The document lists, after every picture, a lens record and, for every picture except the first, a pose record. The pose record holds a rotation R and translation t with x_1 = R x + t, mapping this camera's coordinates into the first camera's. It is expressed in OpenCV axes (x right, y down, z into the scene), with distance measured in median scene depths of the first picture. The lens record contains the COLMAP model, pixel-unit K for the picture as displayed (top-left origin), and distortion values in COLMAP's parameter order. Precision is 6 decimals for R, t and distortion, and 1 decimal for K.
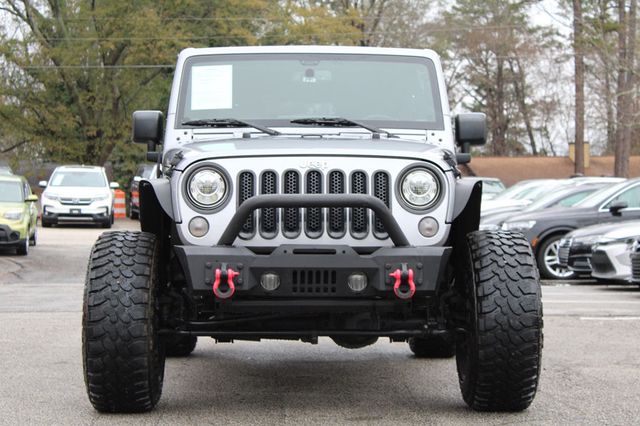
lens RADIAL K [[1554.4, 0, 321.3], [0, 1554.4, 212.9], [0, 0, 1]] dist [0.036549, 0.000000]
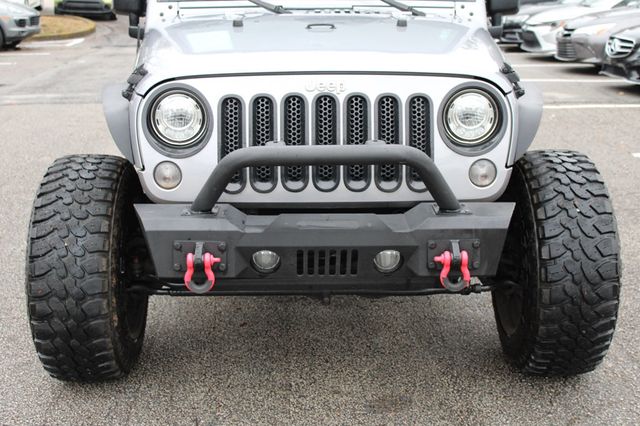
lens RADIAL K [[923.5, 0, 315.9], [0, 923.5, 219.9], [0, 0, 1]] dist [-0.054890, 0.000000]
pose [[0.999984, -0.004286, -0.003605, -0.007816], [0.005087, 0.964415, 0.264343, -0.083920], [0.002344, -0.264357, 0.964422, 0.572676]]
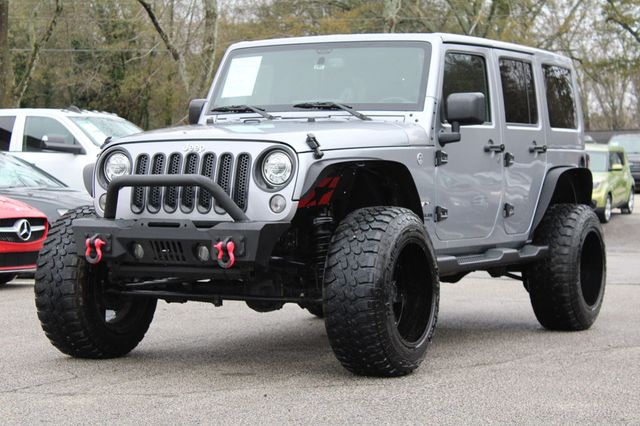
lens RADIAL K [[1554.4, 0, 320.4], [0, 1554.4, 211.3], [0, 0, 1]] dist [0.036549, 0.000000]
pose [[0.876124, 0.009296, -0.481995, 0.621710], [0.000634, 0.999791, 0.020435, -0.008009], [0.482085, -0.018210, 0.875935, 0.050129]]
